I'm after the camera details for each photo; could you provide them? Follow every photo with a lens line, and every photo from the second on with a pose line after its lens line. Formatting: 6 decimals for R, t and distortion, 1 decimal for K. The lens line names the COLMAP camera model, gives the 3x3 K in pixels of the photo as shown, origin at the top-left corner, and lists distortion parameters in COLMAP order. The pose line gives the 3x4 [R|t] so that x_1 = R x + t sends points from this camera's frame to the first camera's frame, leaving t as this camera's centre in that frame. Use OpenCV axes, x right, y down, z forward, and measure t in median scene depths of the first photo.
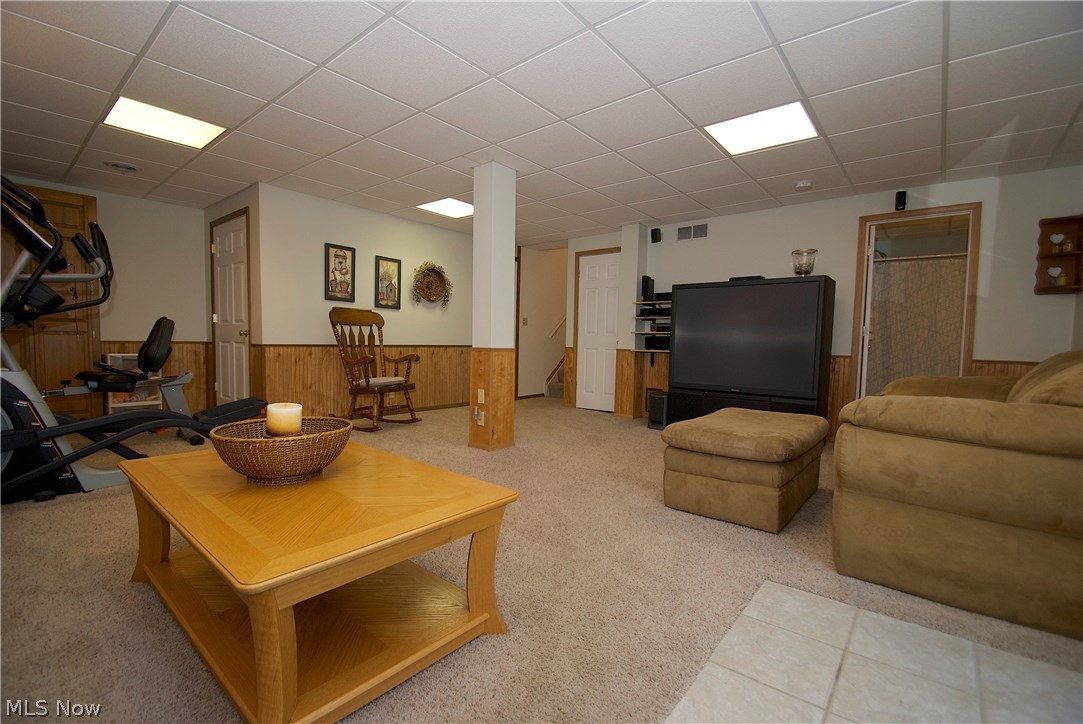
lens RADIAL K [[476.7, 0, 542.2], [0, 476.7, 367.9], [0, 0, 1]] dist [0.014616, -0.016247]
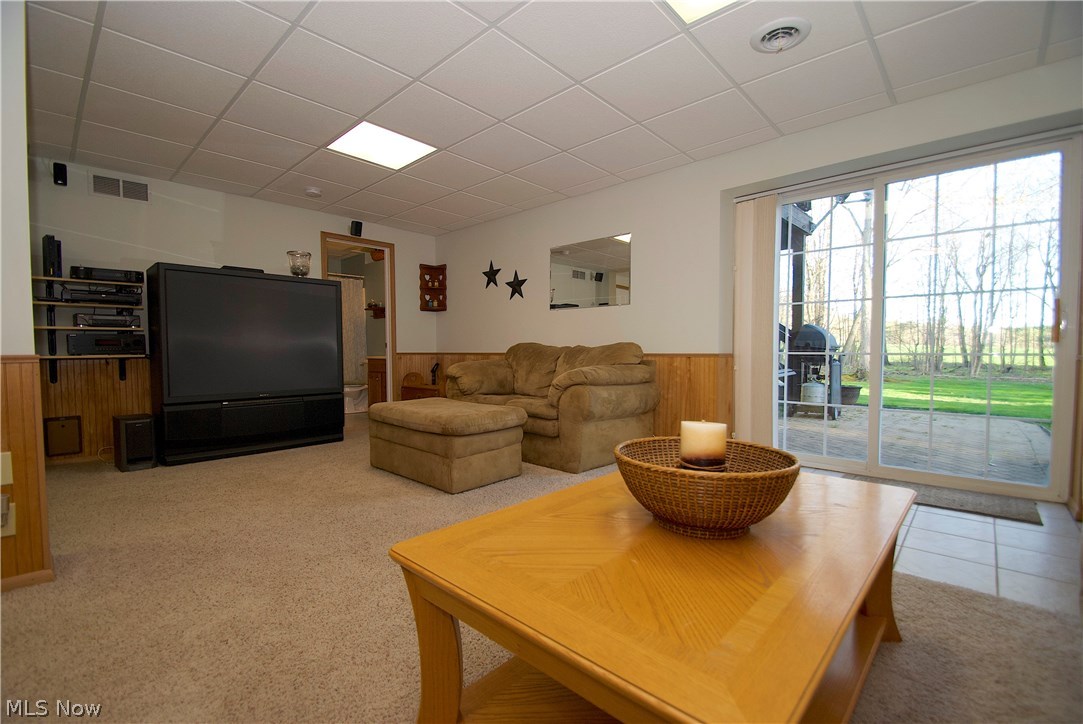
lens RADIAL K [[476.7, 0, 542.2], [0, 476.7, 367.9], [0, 0, 1]] dist [0.014616, -0.016247]
pose [[0.053162, -0.058579, 0.996866, -0.516806], [0.062091, 0.996540, 0.055249, -0.024849], [-0.996654, 0.058959, 0.056615, 0.482982]]
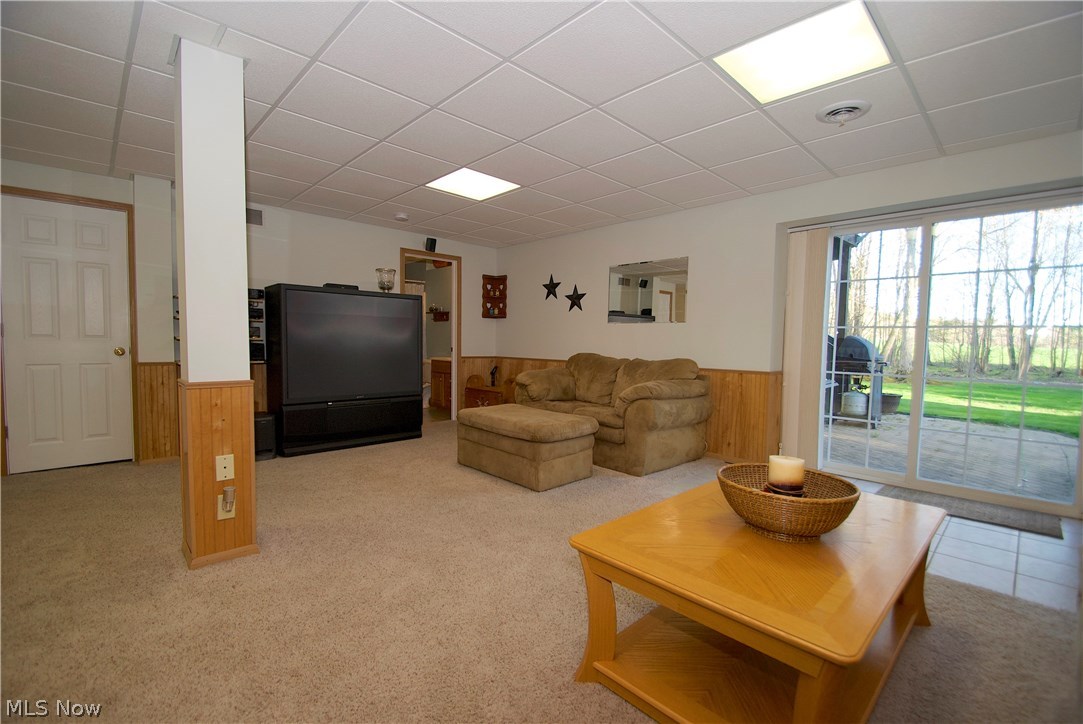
lens RADIAL K [[476.7, 0, 542.2], [0, 476.7, 367.9], [0, 0, 1]] dist [0.014616, -0.016247]
pose [[0.109639, -0.076549, 0.991019, -0.637113], [0.044187, 0.996420, 0.072078, -0.082575], [-0.992989, 0.035887, 0.112629, 0.558946]]
